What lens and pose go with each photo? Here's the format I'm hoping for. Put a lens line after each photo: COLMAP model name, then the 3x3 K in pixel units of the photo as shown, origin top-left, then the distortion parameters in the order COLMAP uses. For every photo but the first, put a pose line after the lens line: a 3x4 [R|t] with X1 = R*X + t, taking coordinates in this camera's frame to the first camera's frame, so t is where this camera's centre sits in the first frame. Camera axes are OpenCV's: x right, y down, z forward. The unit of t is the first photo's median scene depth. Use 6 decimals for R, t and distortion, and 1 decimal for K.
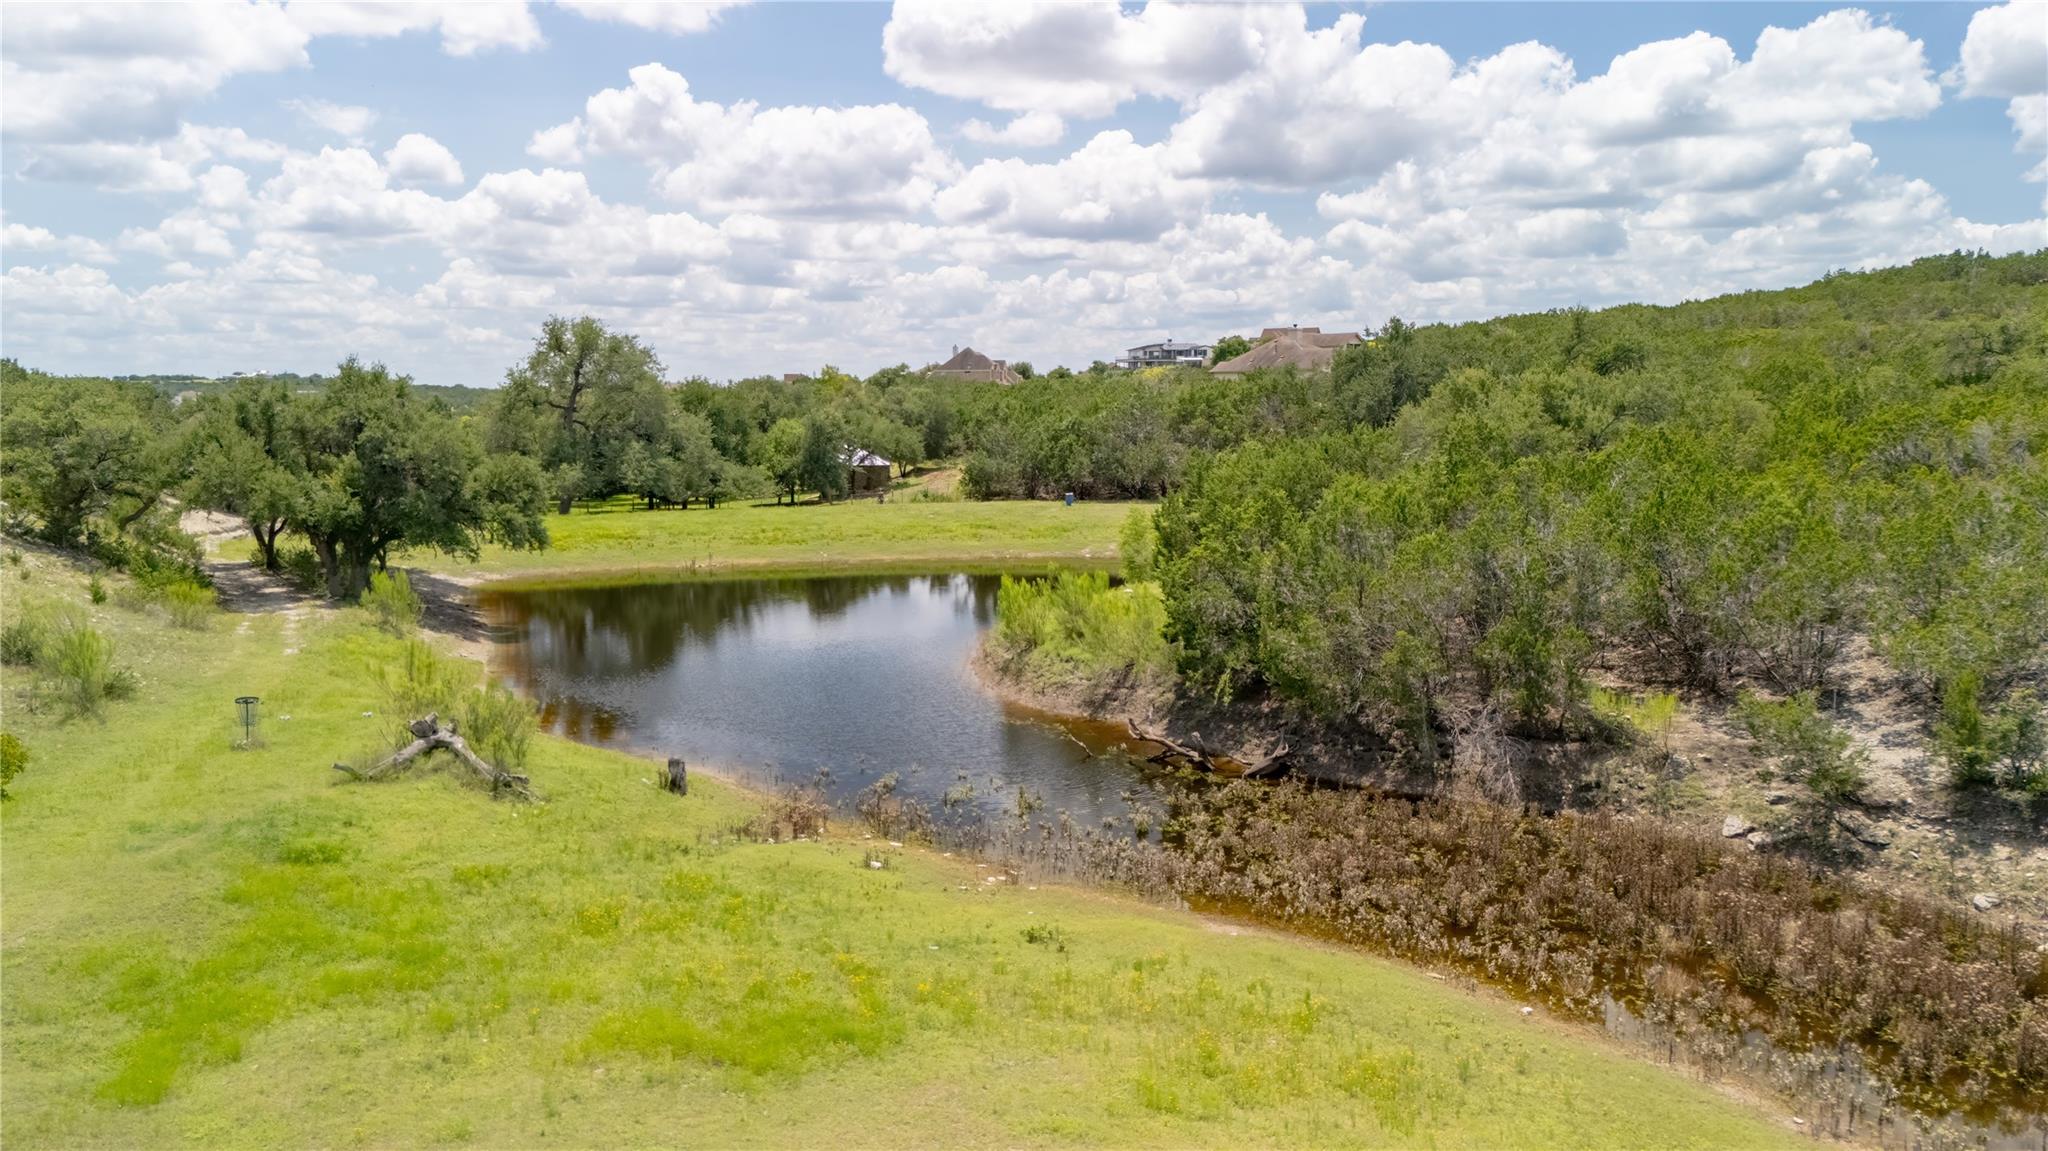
lens RADIAL K [[1508.1, 0, 1016.8], [0, 1508.1, 567.4], [0, 0, 1]] dist [0.006309, -0.009243]
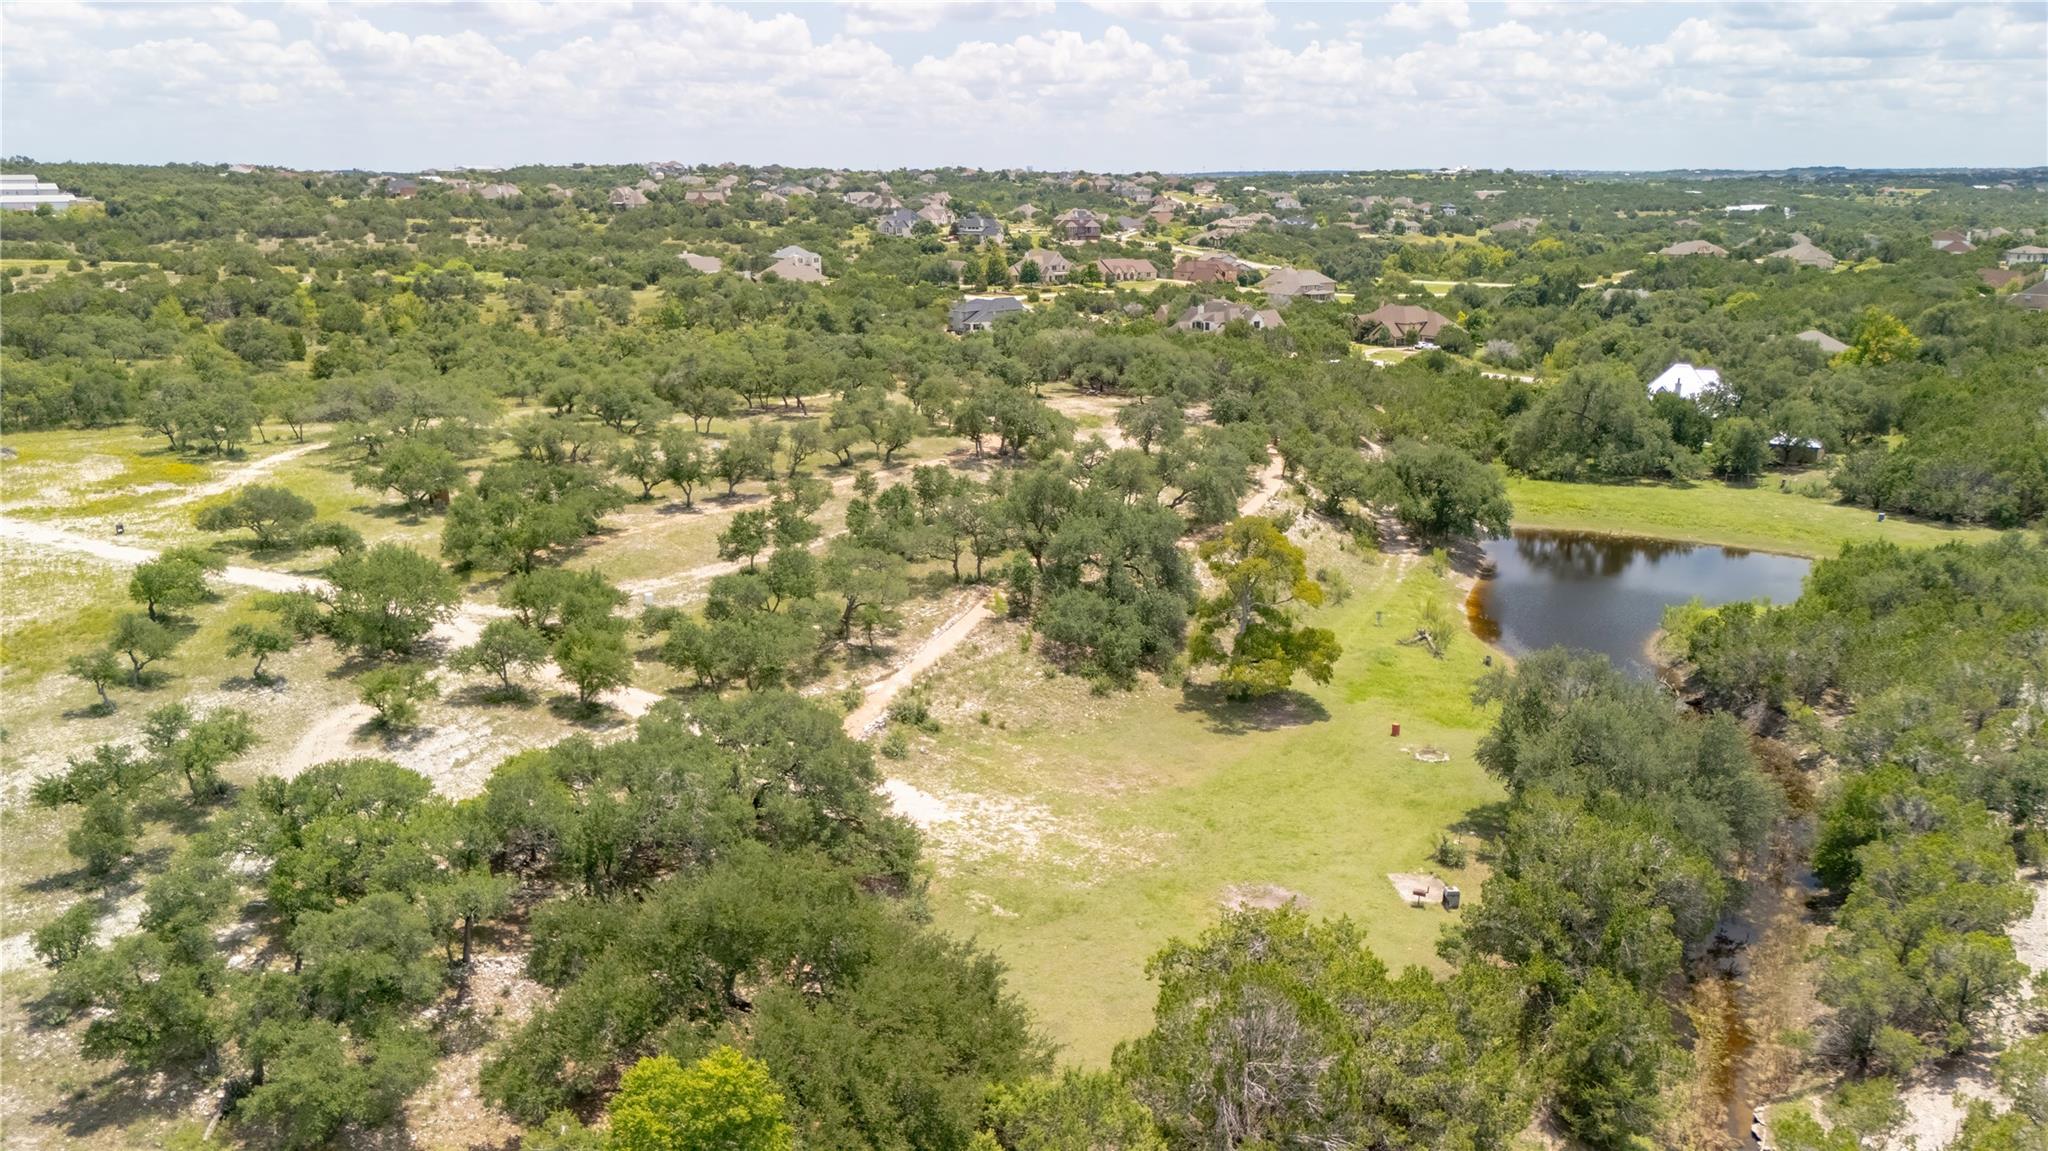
lens RADIAL K [[1508.1, 0, 1016.8], [0, 1508.1, 567.4], [0, 0, 1]] dist [0.006309, -0.009243]
pose [[0.740919, 0.189198, -0.644393, 0.678735], [-0.088907, 0.978685, 0.185124, -0.358513], [0.665683, -0.079870, 0.741948, -1.326580]]
